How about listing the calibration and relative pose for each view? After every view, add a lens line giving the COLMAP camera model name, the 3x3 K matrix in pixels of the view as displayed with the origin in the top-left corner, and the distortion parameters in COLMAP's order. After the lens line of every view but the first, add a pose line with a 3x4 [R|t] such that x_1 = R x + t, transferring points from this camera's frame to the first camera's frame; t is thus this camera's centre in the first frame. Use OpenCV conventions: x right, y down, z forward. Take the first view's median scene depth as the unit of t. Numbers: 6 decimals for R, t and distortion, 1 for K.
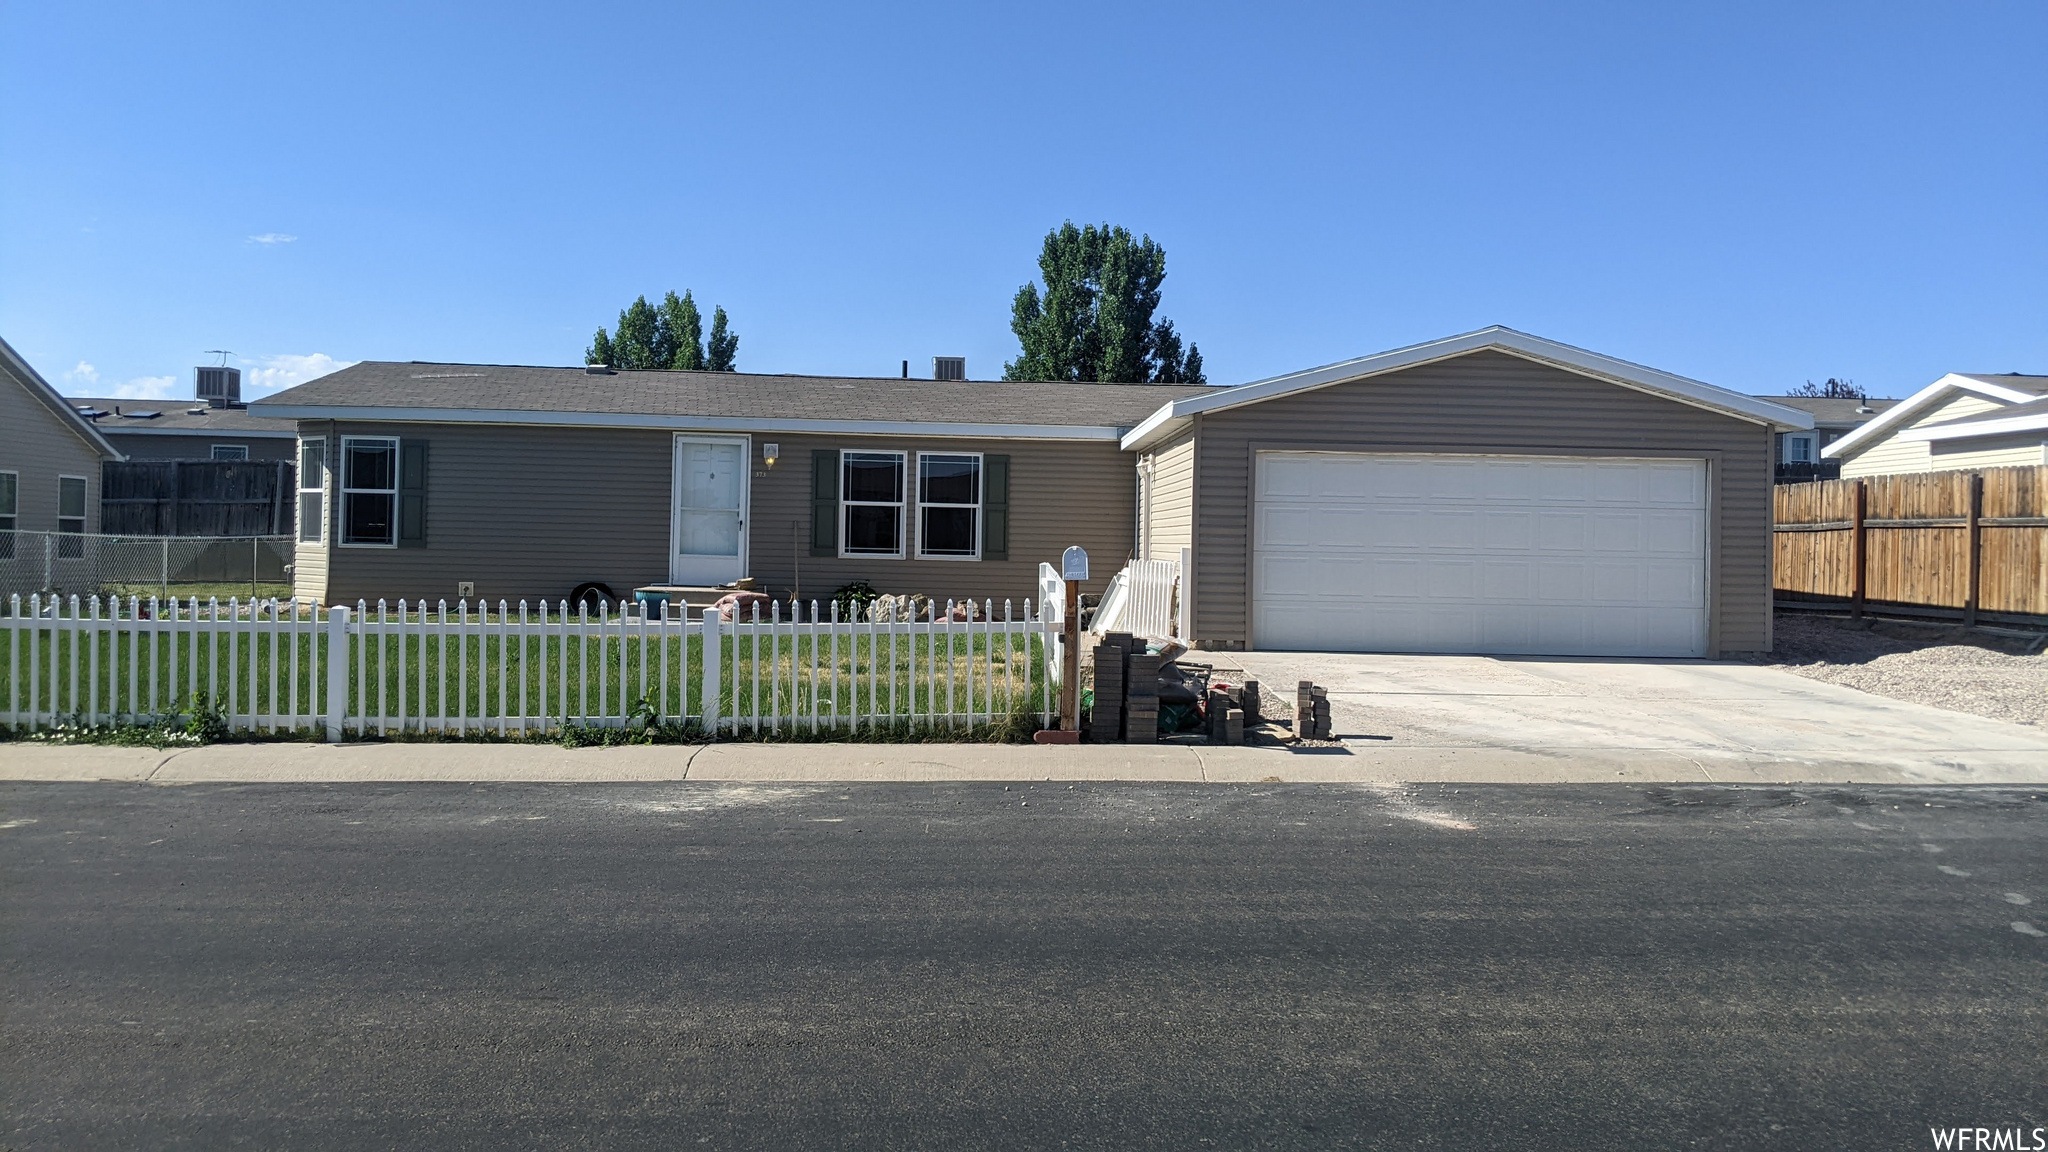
lens RADIAL K [[1609.4, 0, 1055.2], [0, 1609.4, 544.5], [0, 0, 1]] dist [0.065599, -0.131022]
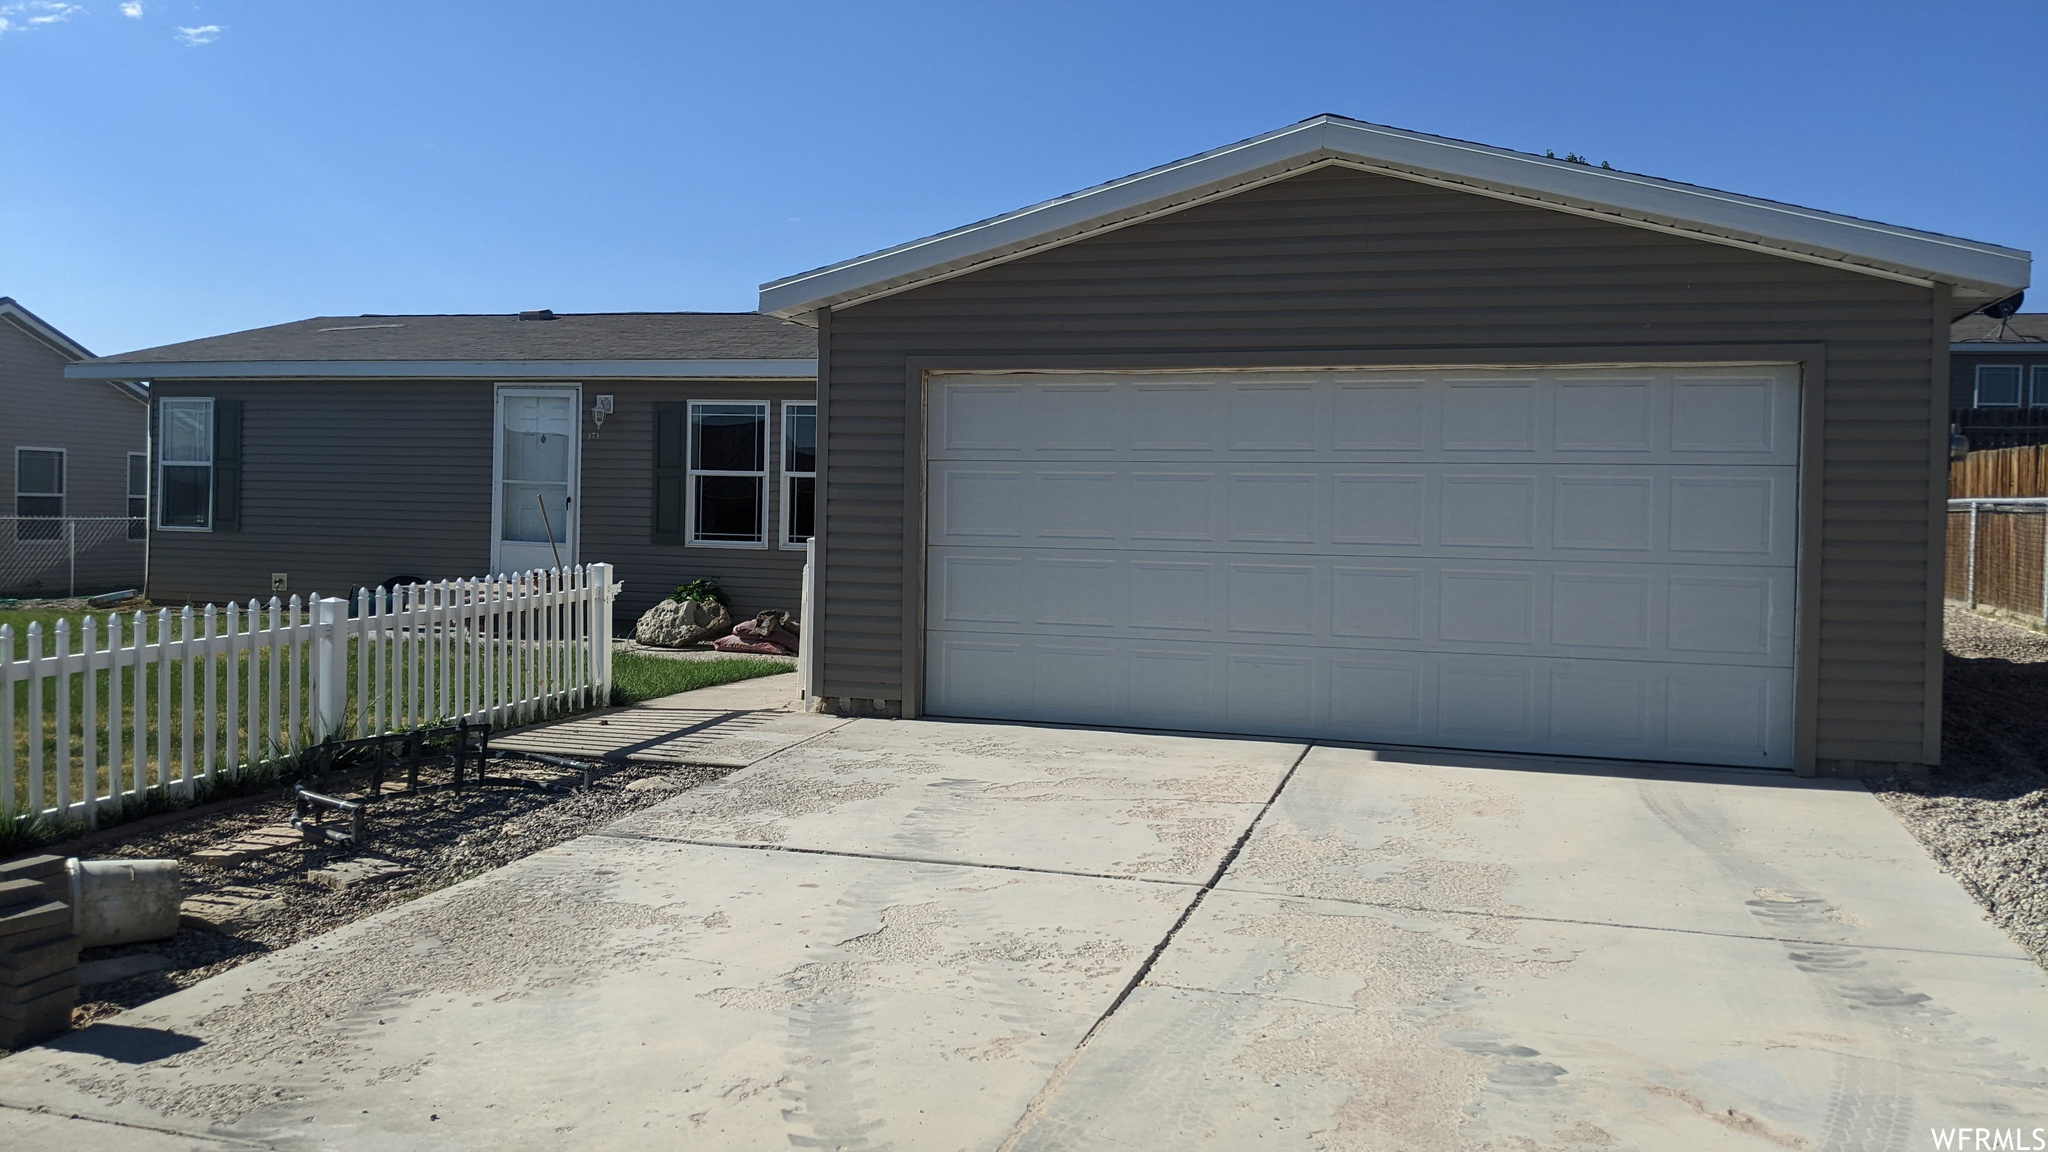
lens RADIAL K [[1609.4, 0, 1029.2], [0, 1609.4, 556.8], [0, 0, 1]] dist [0.065599, -0.131022]
pose [[0.941795, 0.008067, -0.336091, 0.284195], [-0.000482, 0.999743, 0.022647, -0.004164], [0.336187, -0.021167, 0.941557, 0.377220]]
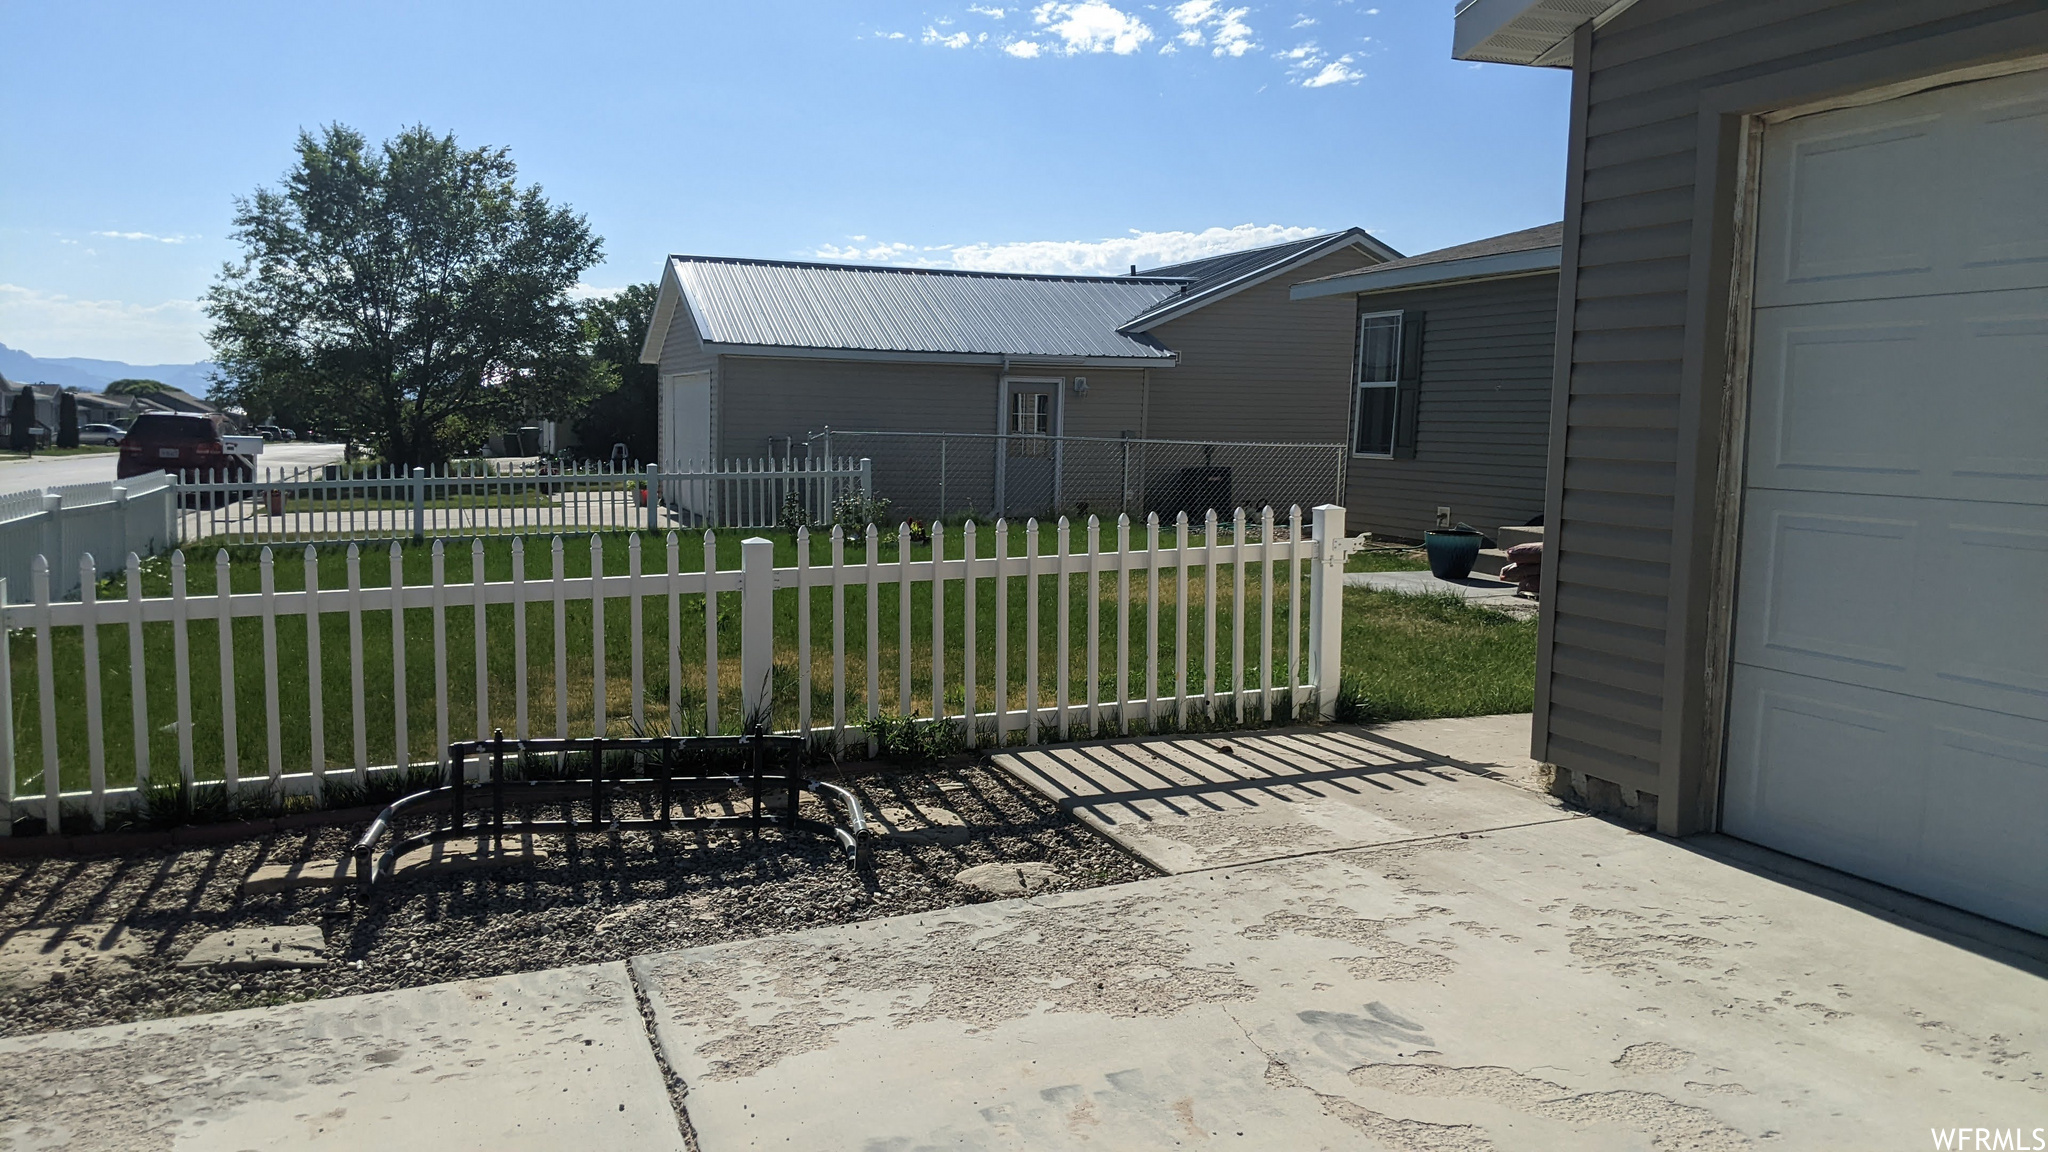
lens RADIAL K [[1609.4, 0, 1014.1], [0, 1609.4, 588.2], [0, 0, 1]] dist [0.065599, -0.131022]
pose [[0.276536, 0.085689, -0.957176, 0.288104], [-0.008211, 0.996191, 0.086809, -0.001700], [0.960969, -0.016147, 0.276186, 0.656231]]
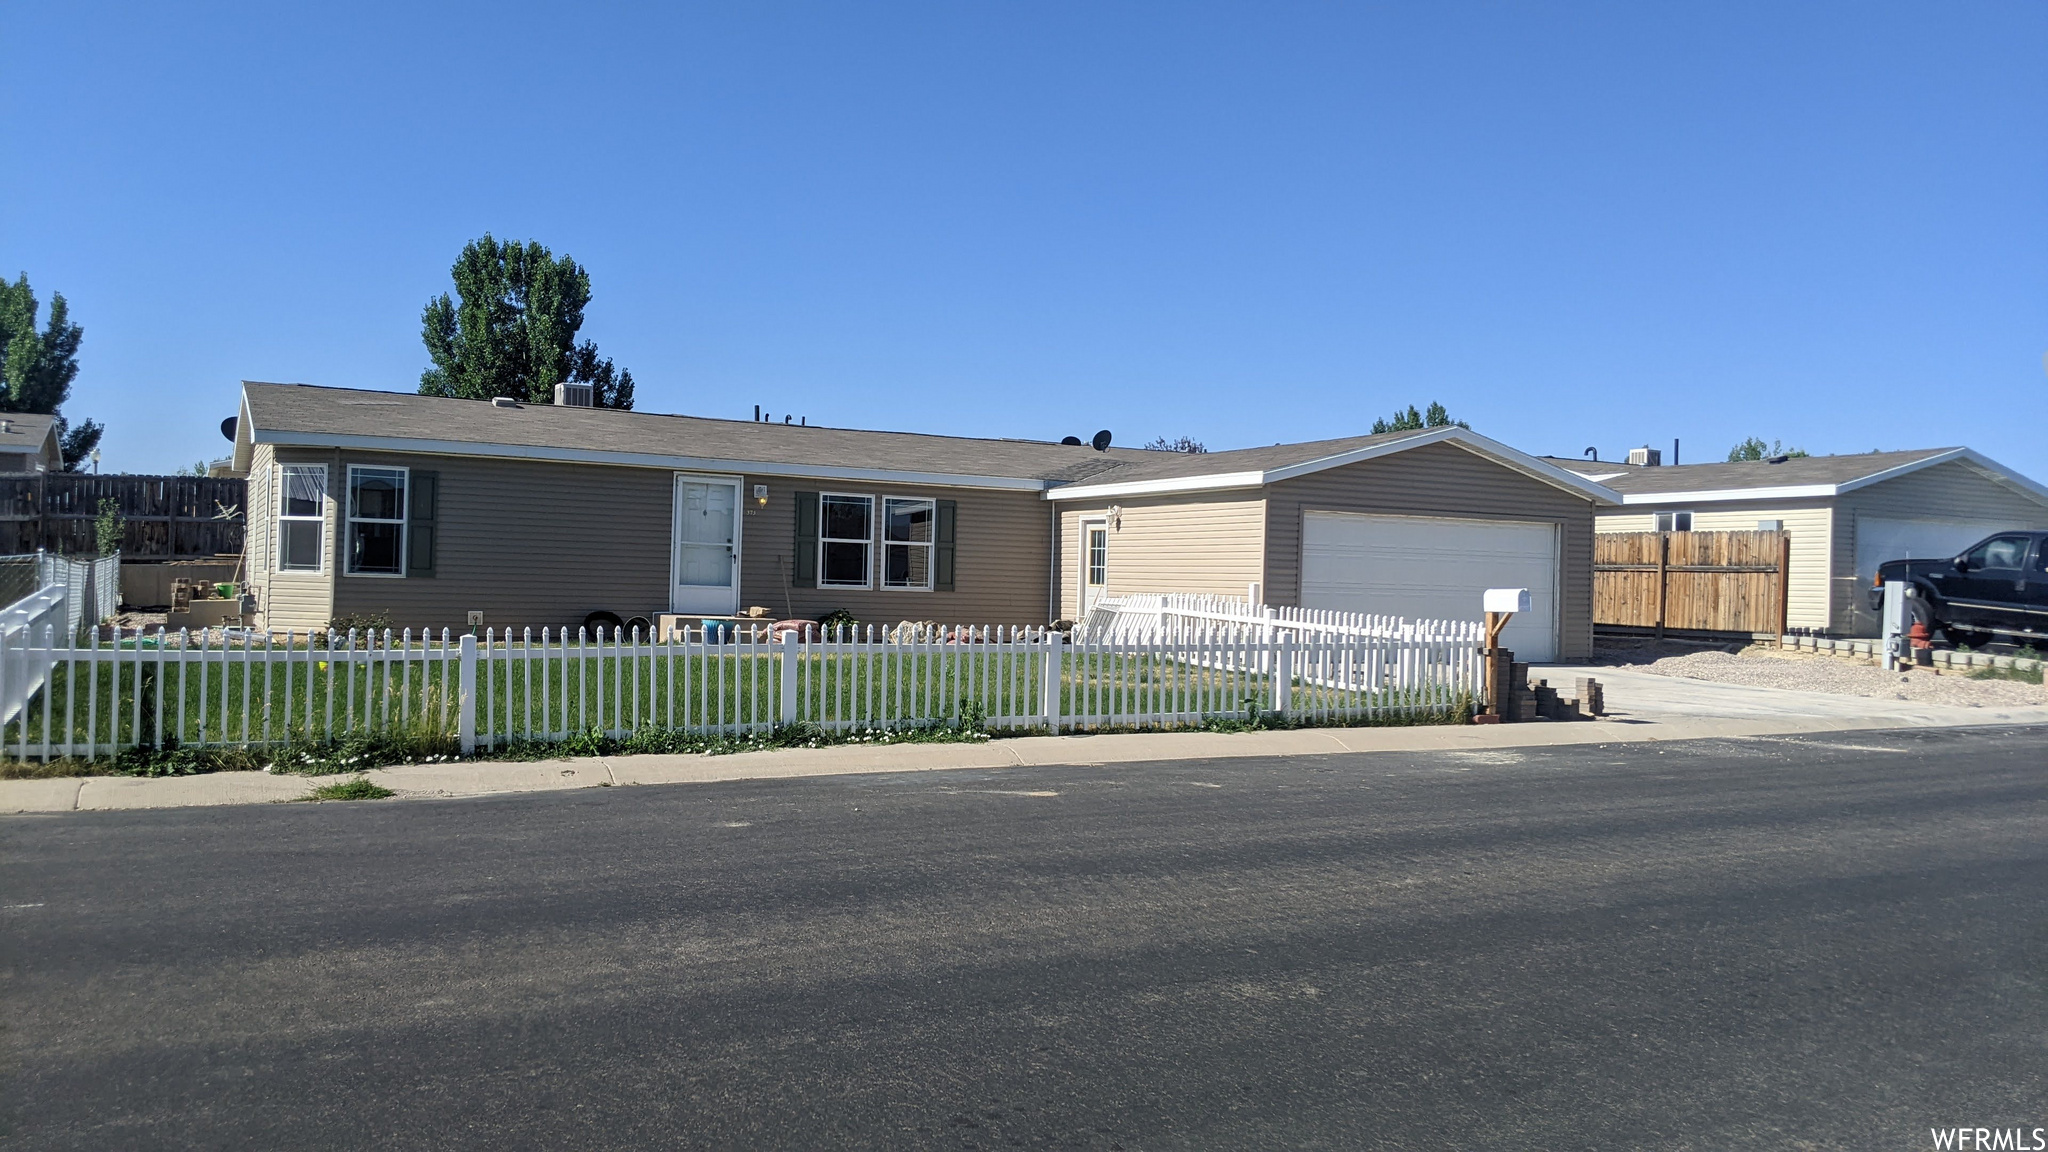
lens RADIAL K [[1609.4, 0, 1023.2], [0, 1609.4, 583.8], [0, 0, 1]] dist [0.065599, -0.131022]
pose [[0.908623, 0.004821, 0.417589, -0.505943], [-0.008776, 0.999933, 0.007552, -0.005034], [-0.417525, -0.010527, 0.908605, -0.082644]]
